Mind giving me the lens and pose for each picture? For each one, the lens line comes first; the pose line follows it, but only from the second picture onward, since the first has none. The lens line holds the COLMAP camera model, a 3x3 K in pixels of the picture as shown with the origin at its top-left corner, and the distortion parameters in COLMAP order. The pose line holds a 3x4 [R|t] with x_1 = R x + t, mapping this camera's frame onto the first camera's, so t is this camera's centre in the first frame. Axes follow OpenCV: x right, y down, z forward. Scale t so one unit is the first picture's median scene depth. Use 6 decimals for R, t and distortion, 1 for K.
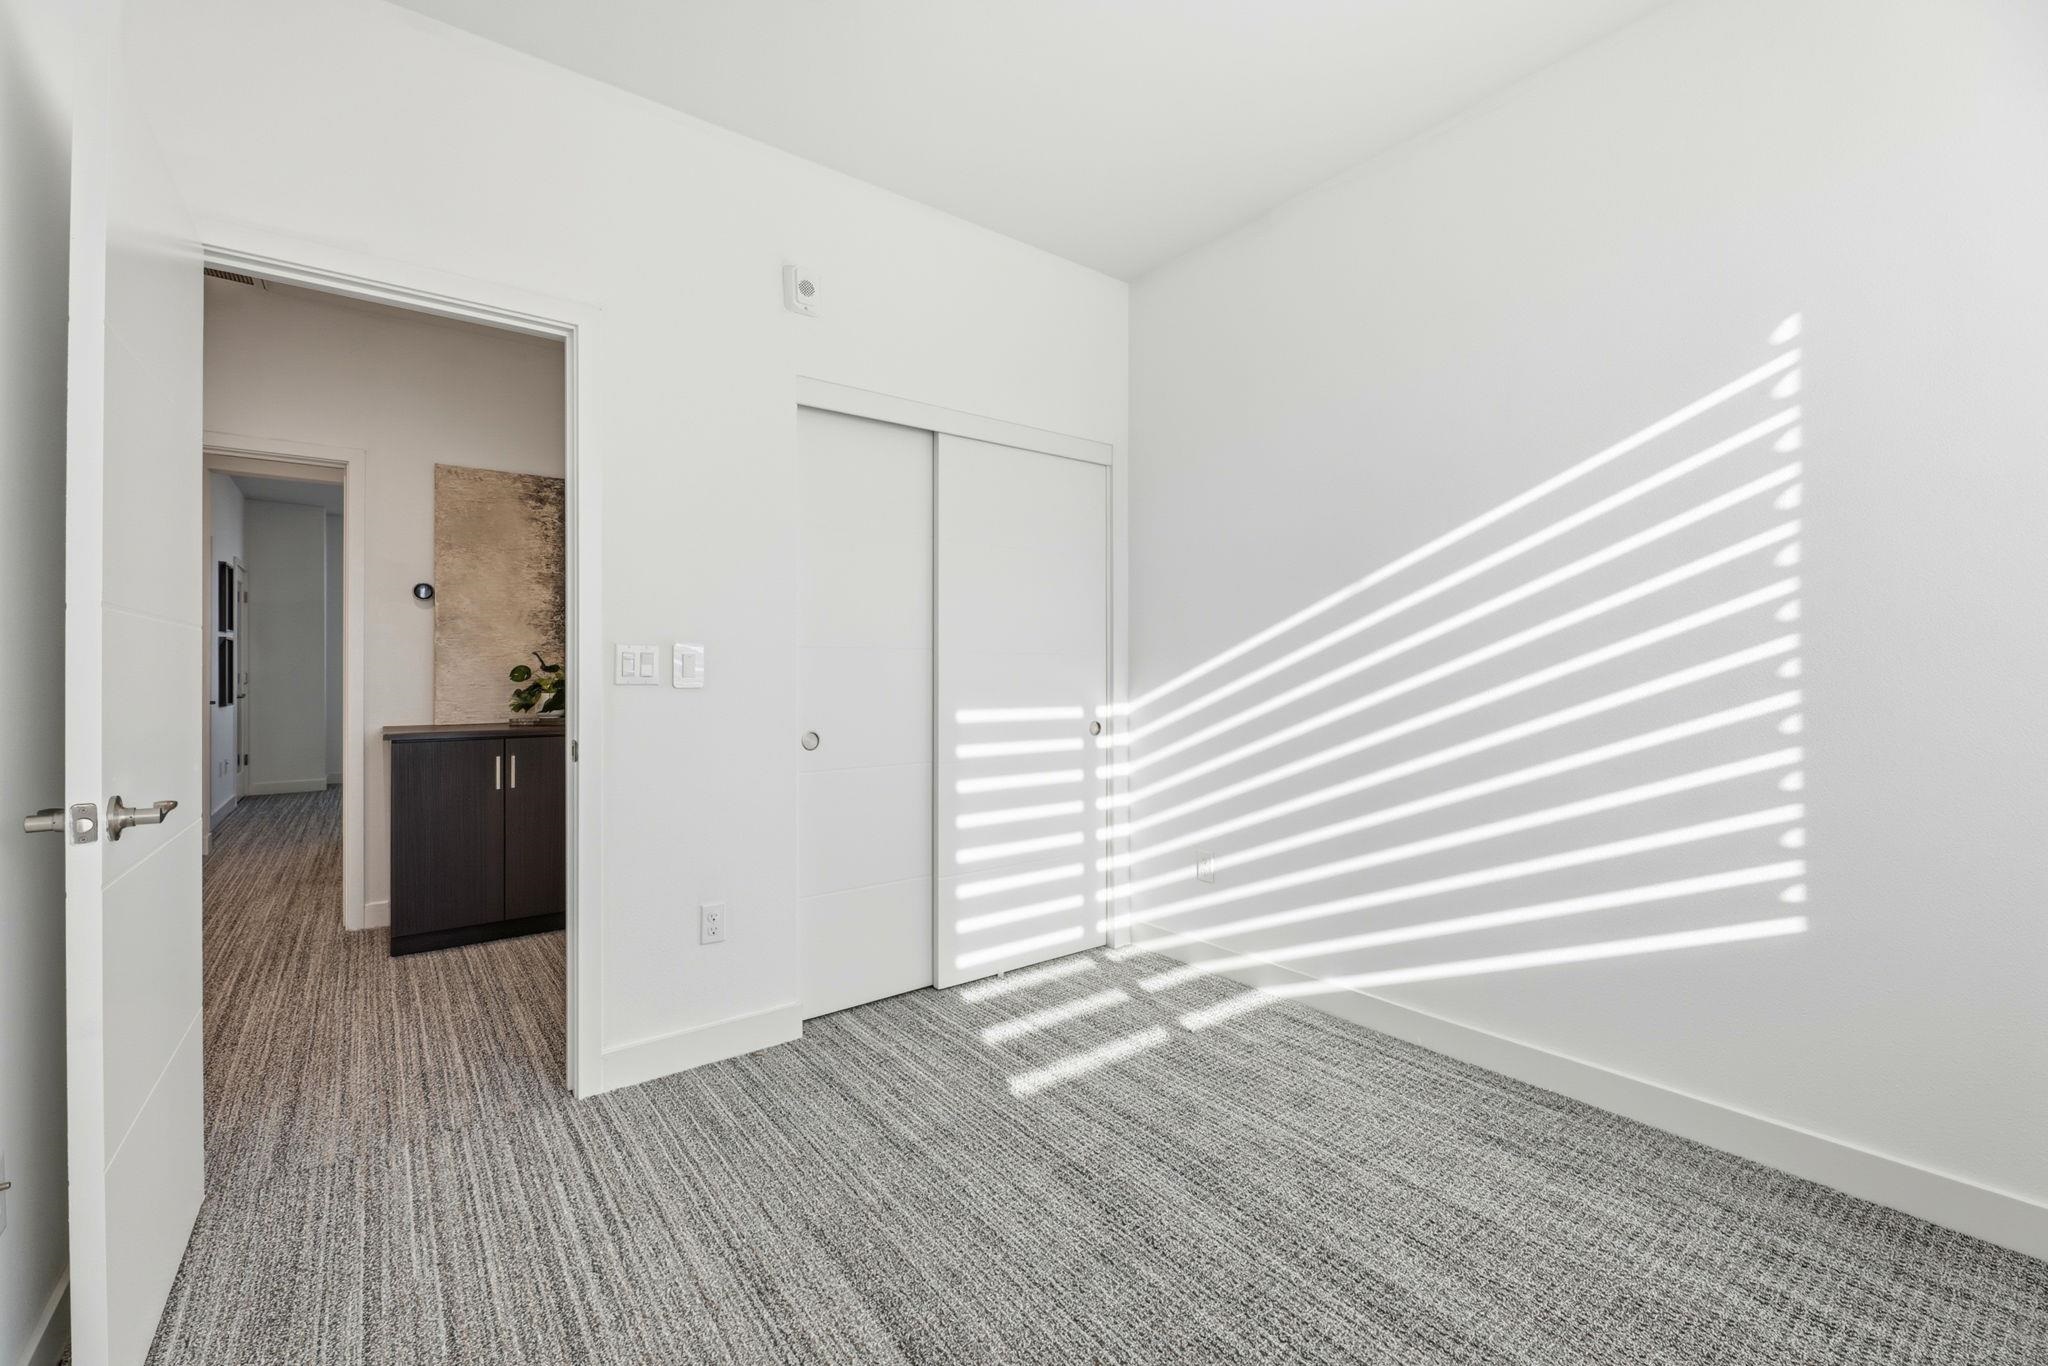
lens RADIAL K [[825.5, 0, 1019.0], [0, 825.5, 673.8], [0, 0, 1]] dist [-0.006908, -0.000573]
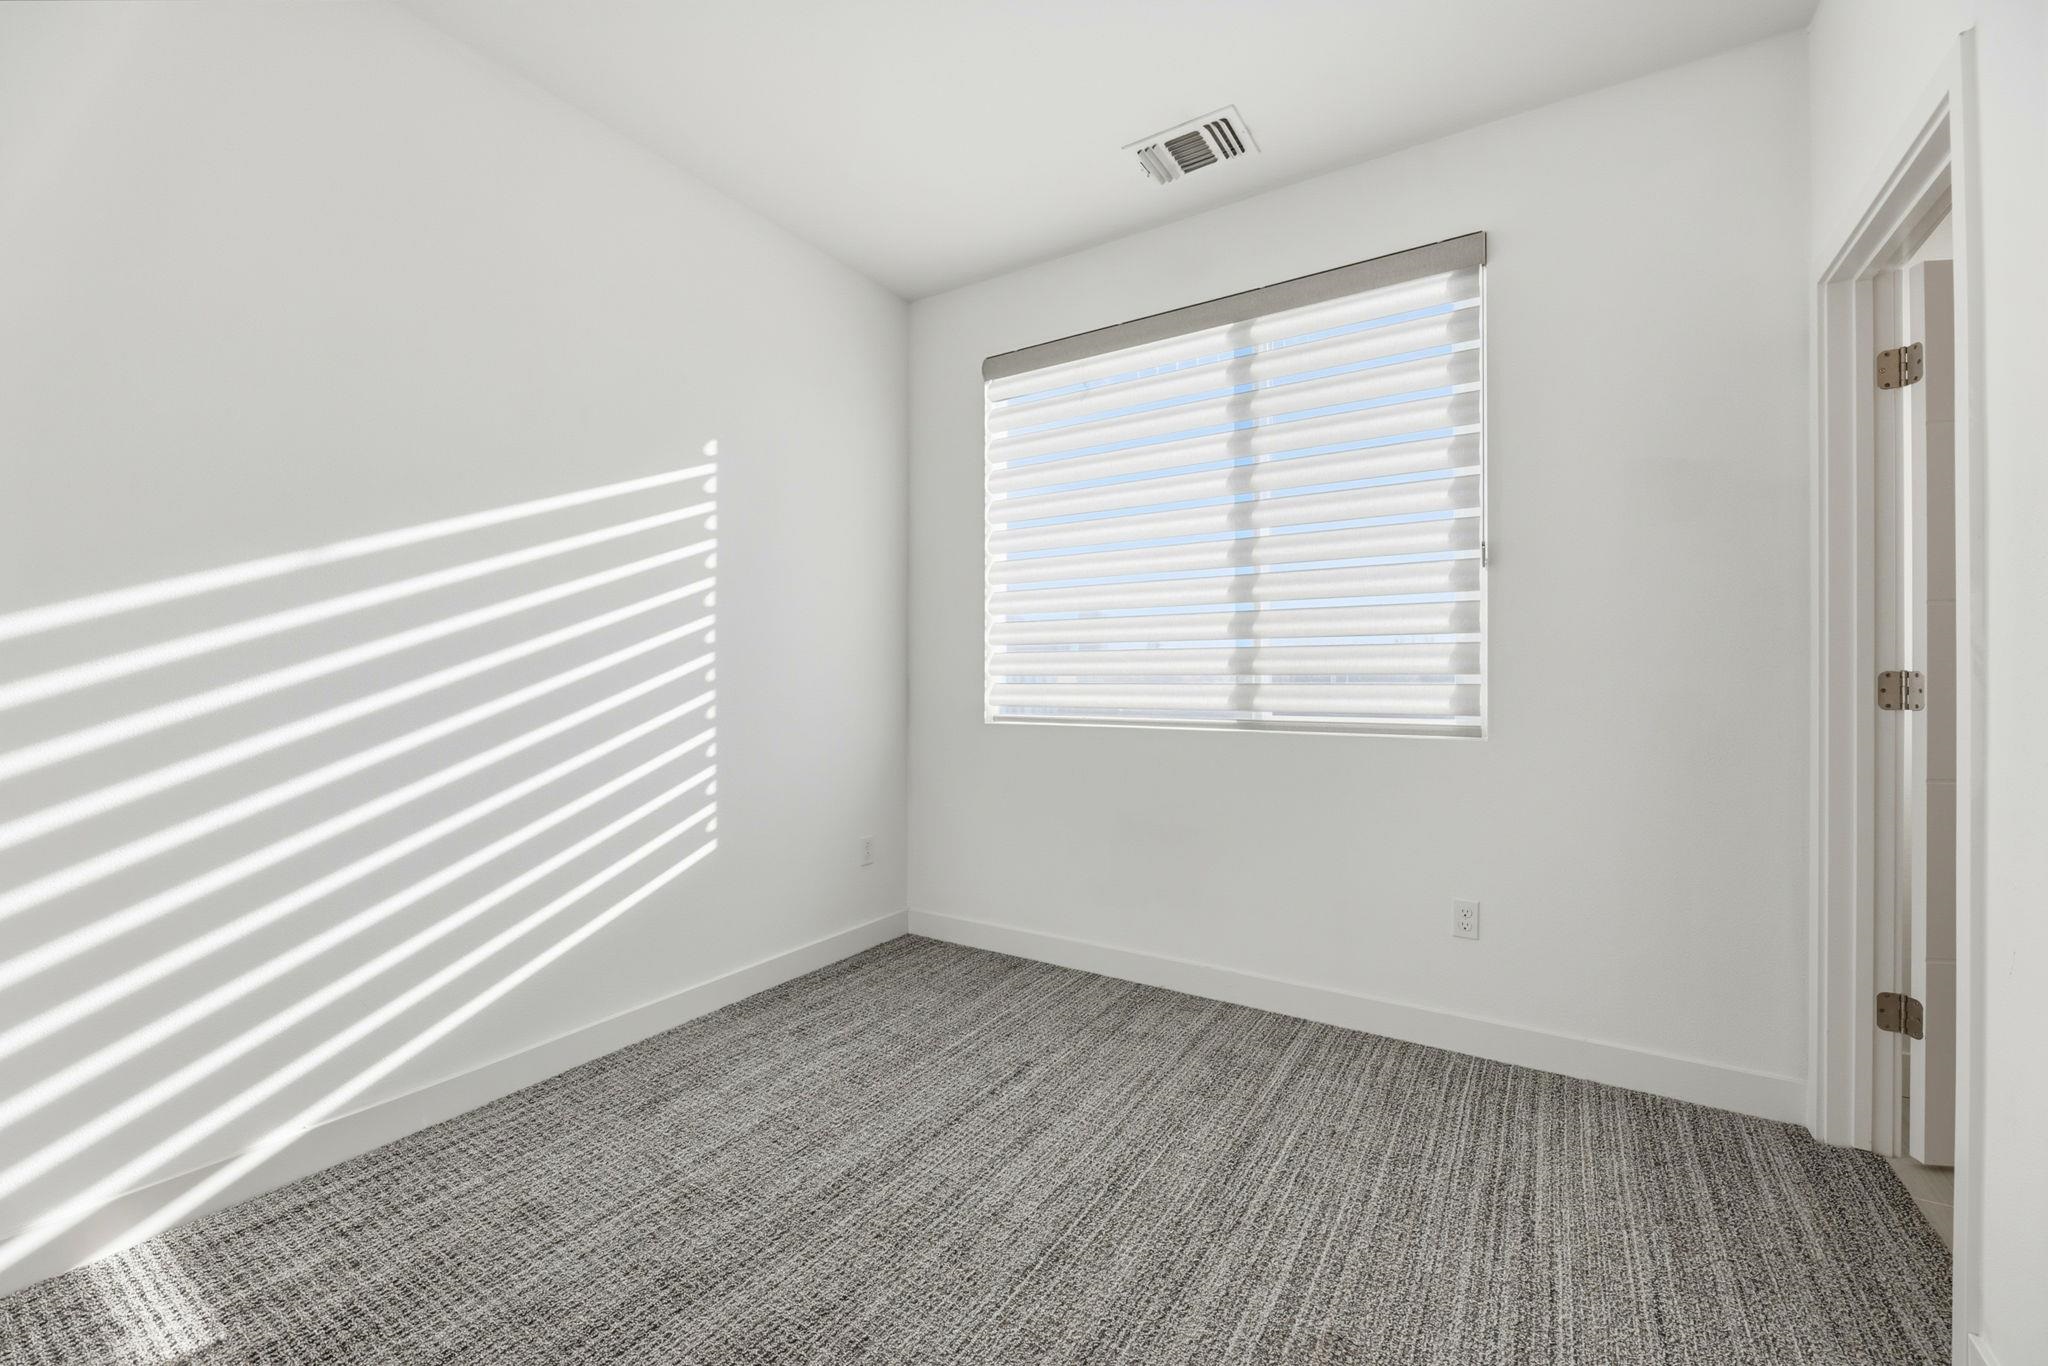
lens RADIAL K [[825.5, 0, 1014.4], [0, 825.5, 686.8], [0, 0, 1]] dist [-0.006908, -0.000573]
pose [[-0.332656, -0.008676, 0.943008, -0.655995], [0.000326, 0.999957, 0.009315, 0.000344], [-0.943048, 0.003406, -0.332639, 0.965909]]
